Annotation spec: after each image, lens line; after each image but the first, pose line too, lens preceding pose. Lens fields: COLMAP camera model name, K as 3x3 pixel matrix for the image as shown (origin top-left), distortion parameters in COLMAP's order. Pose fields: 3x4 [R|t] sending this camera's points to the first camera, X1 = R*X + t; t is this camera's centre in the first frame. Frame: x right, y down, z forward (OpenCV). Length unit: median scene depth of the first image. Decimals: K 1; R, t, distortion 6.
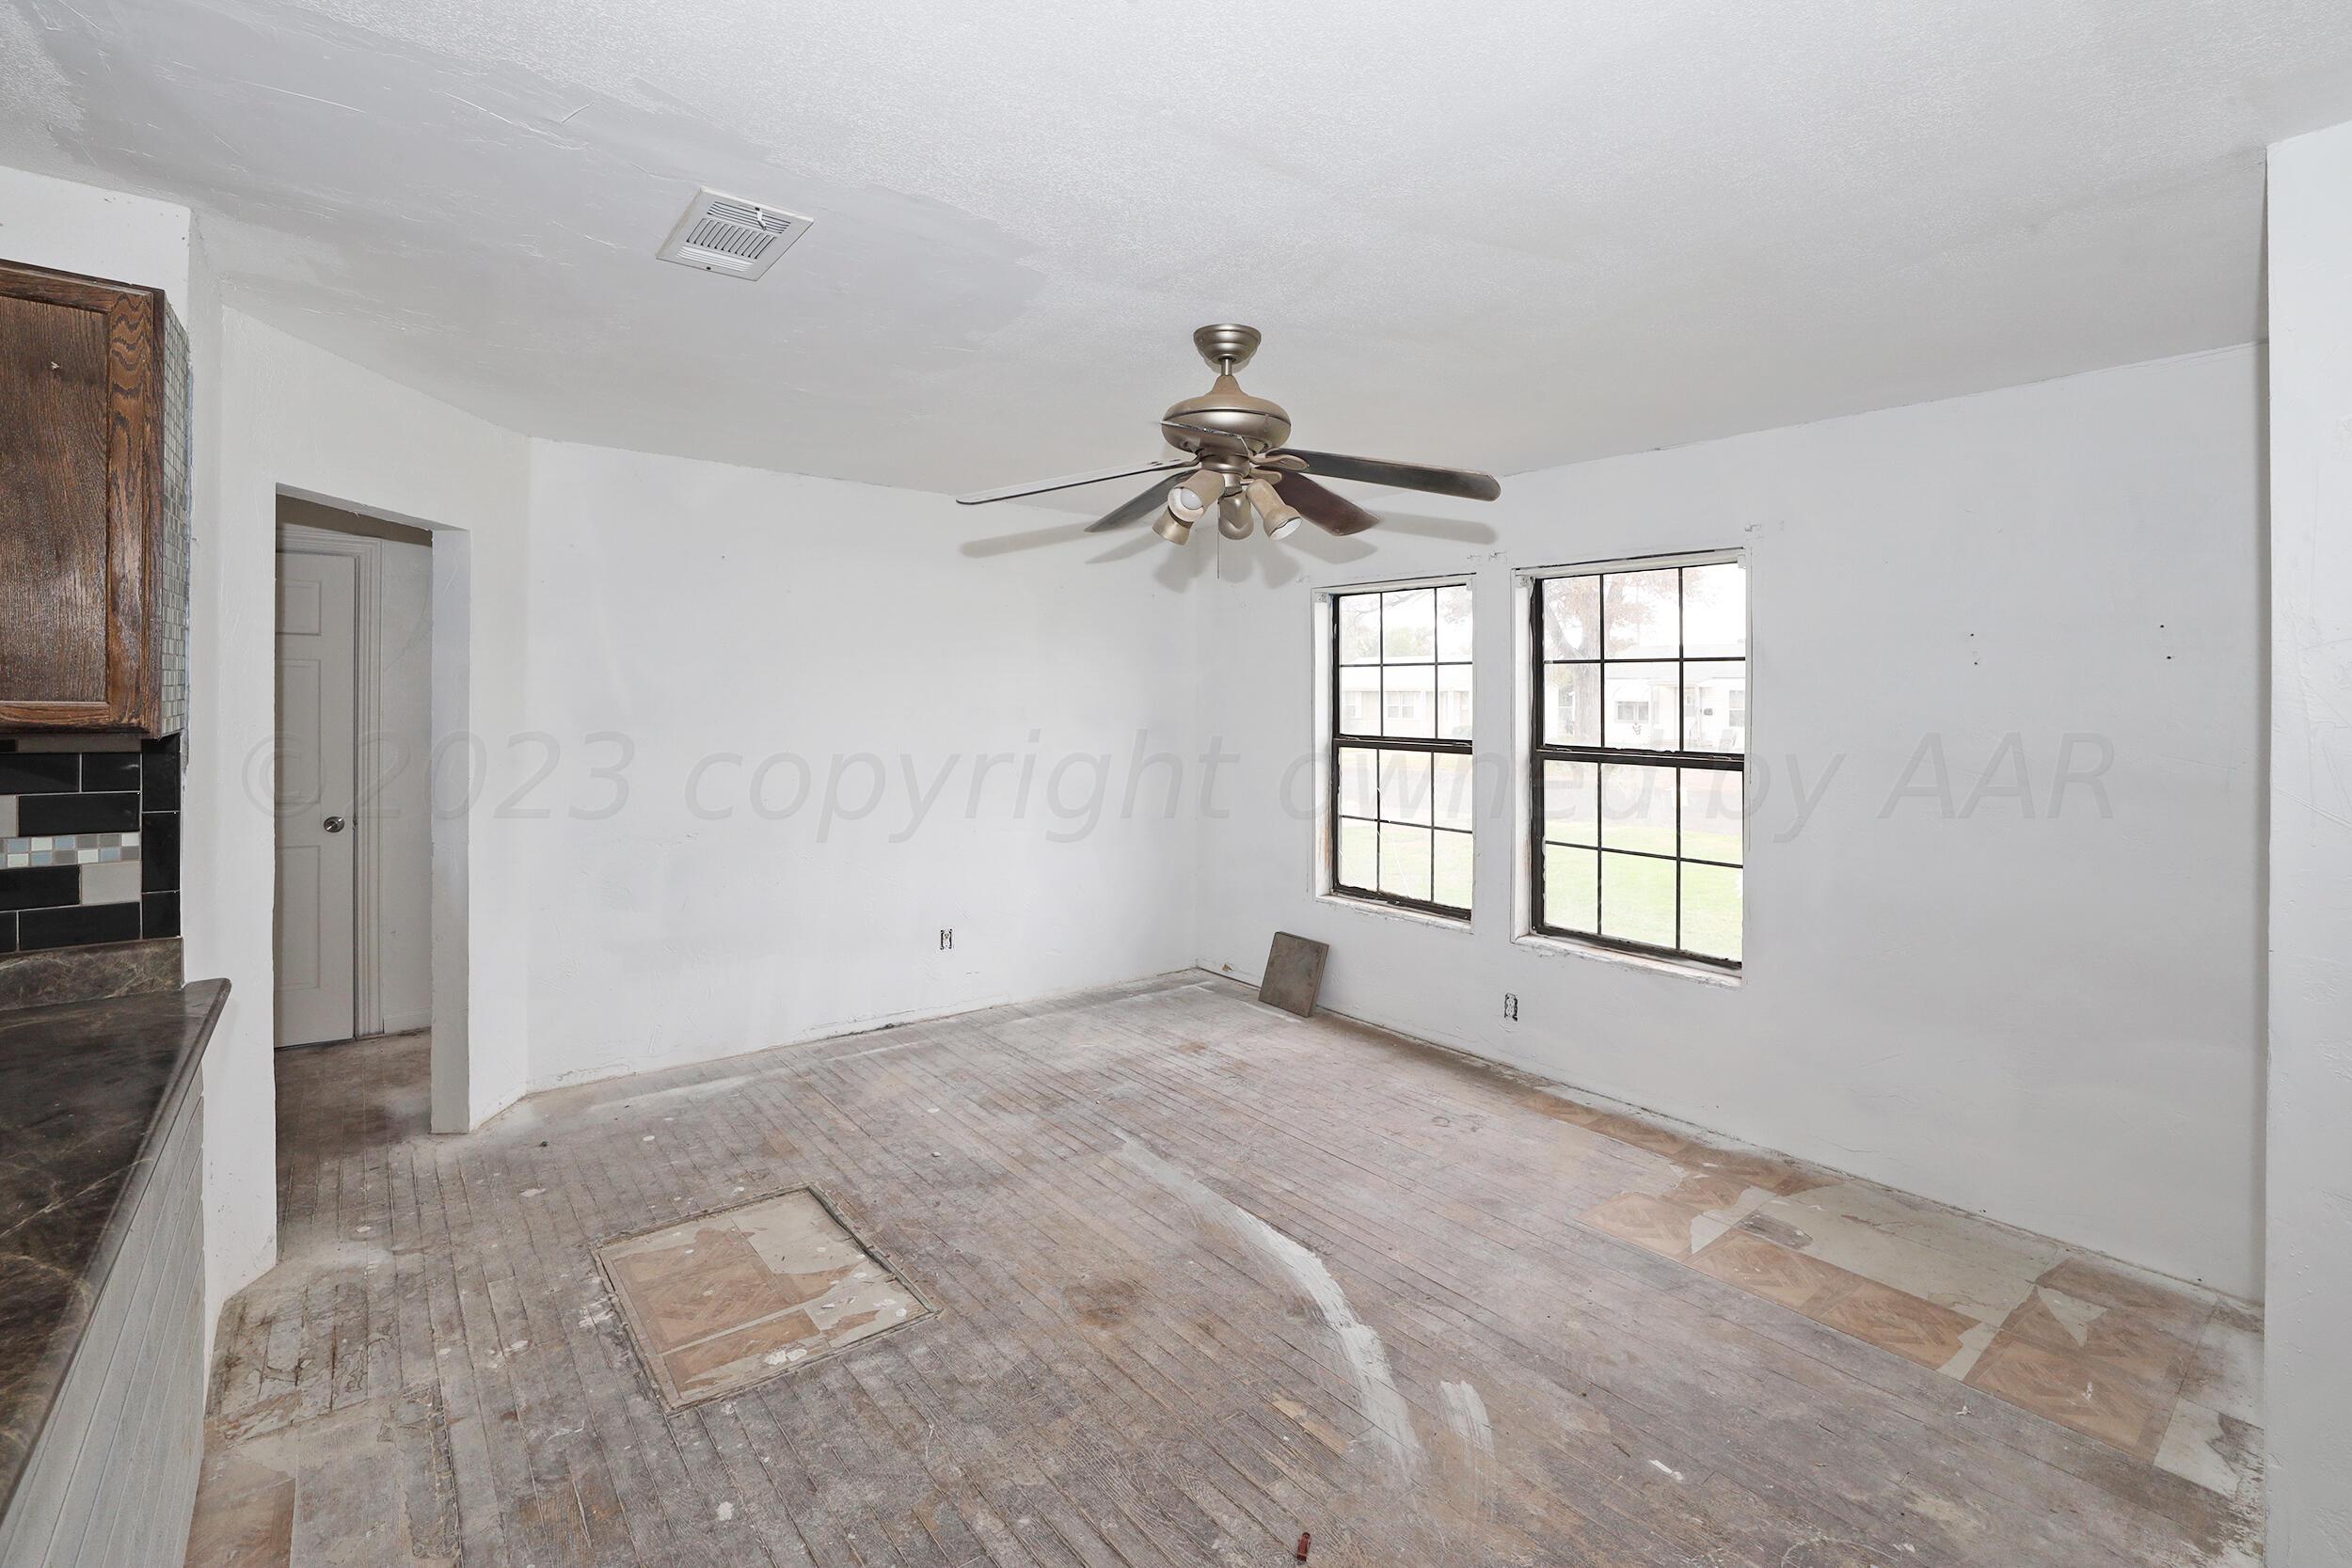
lens RADIAL K [[1054.7, 0, 1185.9], [0, 1054.7, 700.2], [0, 0, 1]] dist [-0.002415, -0.000300]
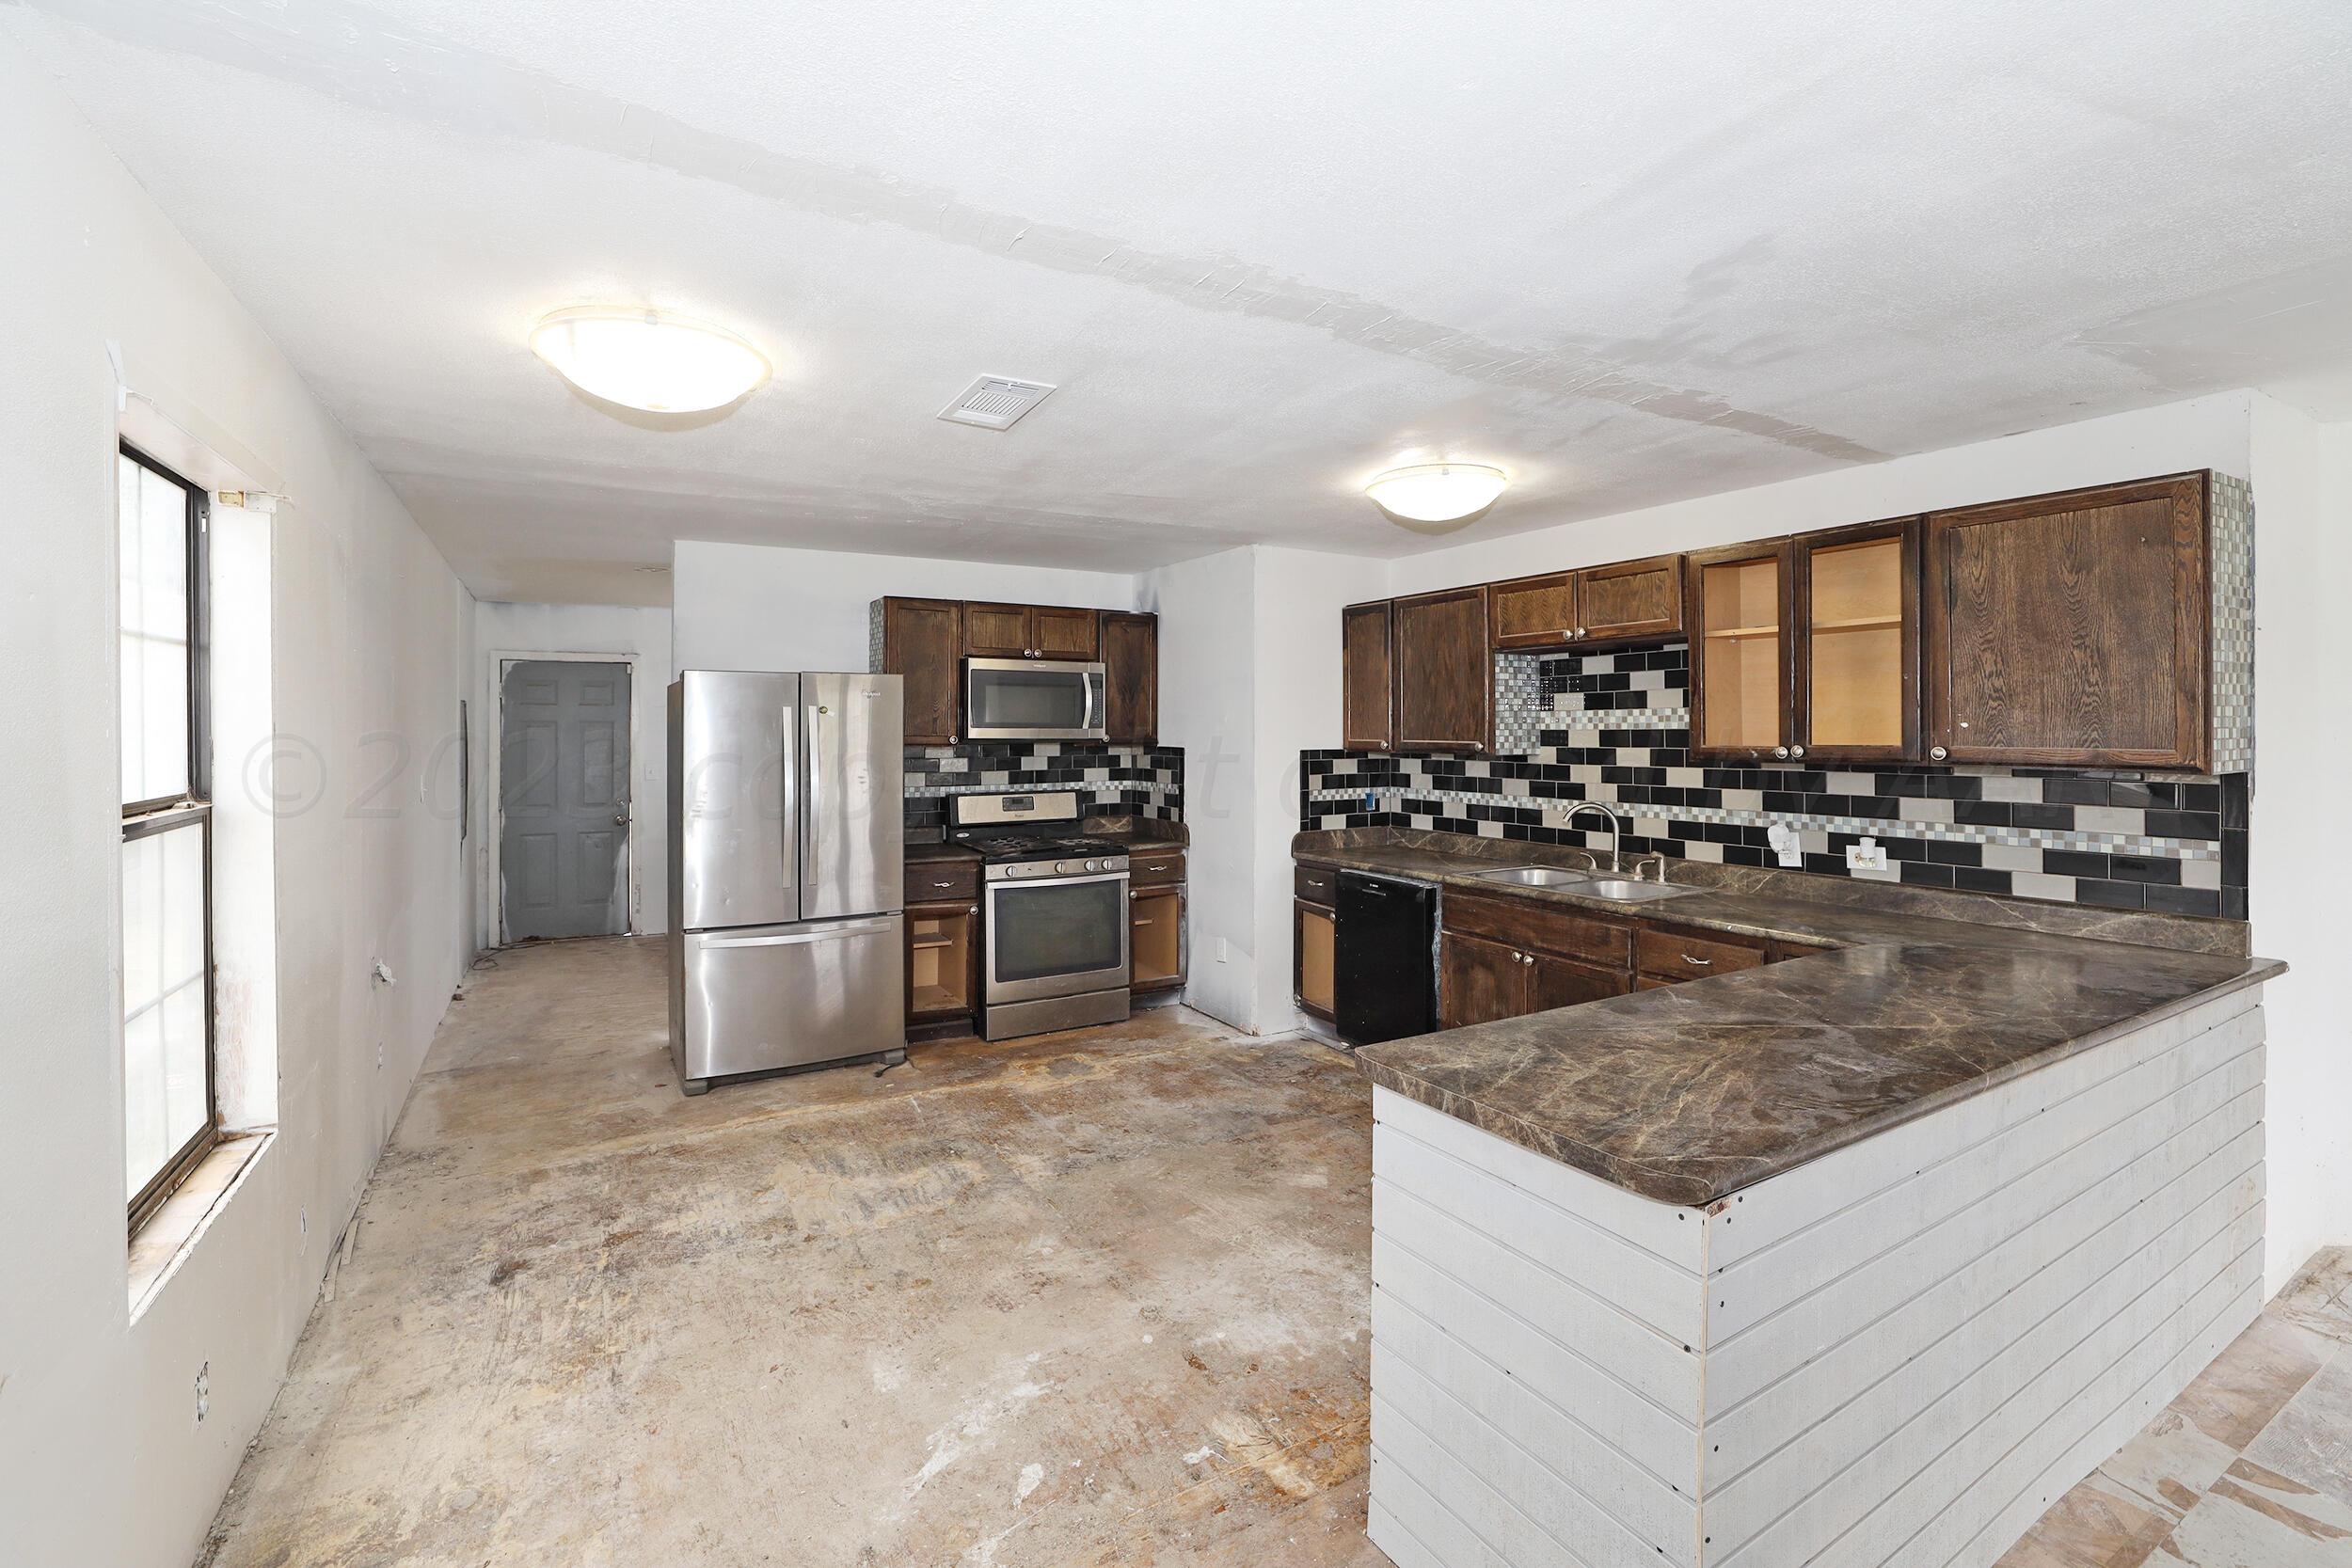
lens RADIAL K [[1031.9, 0, 1178.8], [0, 1031.9, 730.4], [0, 0, 1]] dist [-0.026191, 0.000059]
pose [[-0.135389, -0.008069, -0.990760, 0.269668], [-0.000463, 0.999967, -0.008081, -0.006551], [0.990792, -0.000635, -0.135388, -0.103769]]
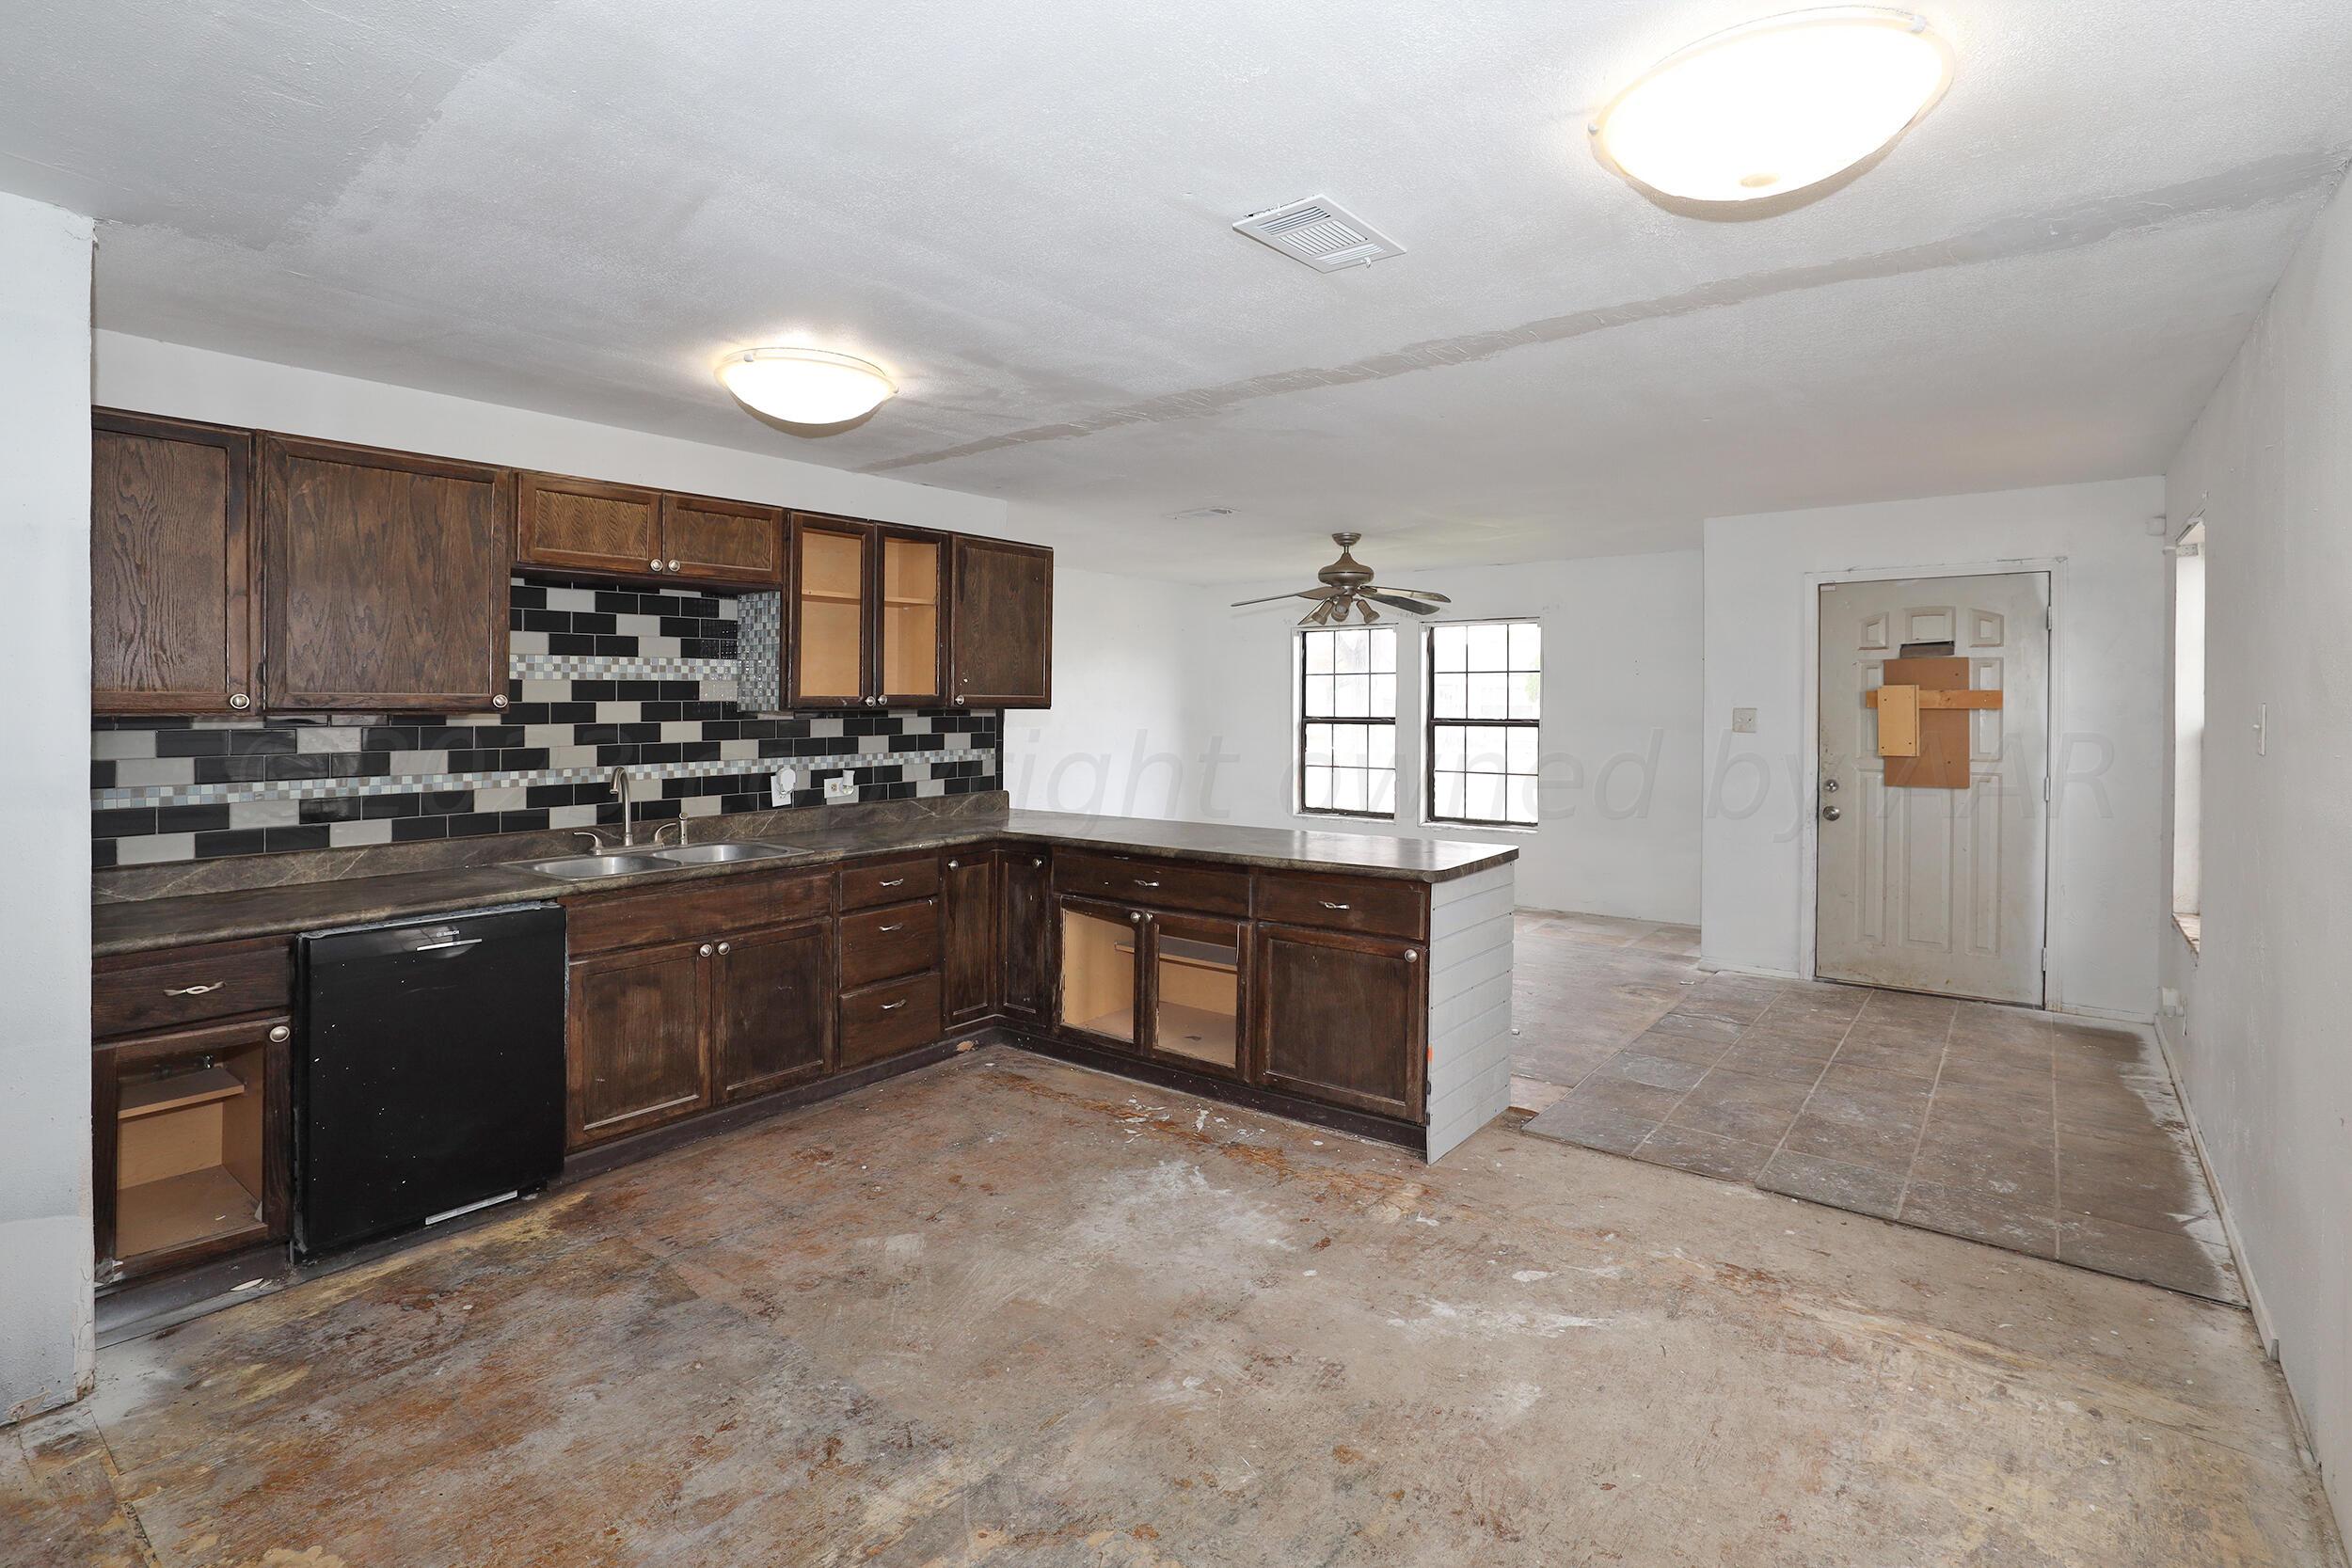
lens RADIAL K [[1089.9, 0, 1170.7], [0, 1089.9, 722.3], [0, 0, 1]] dist [-0.048060, 0.014139]
pose [[0.976129, -0.015662, 0.216625, -0.581167], [0.011770, 0.999746, 0.019245, 0.008649], [-0.216871, -0.016236, 0.976065, -0.837377]]
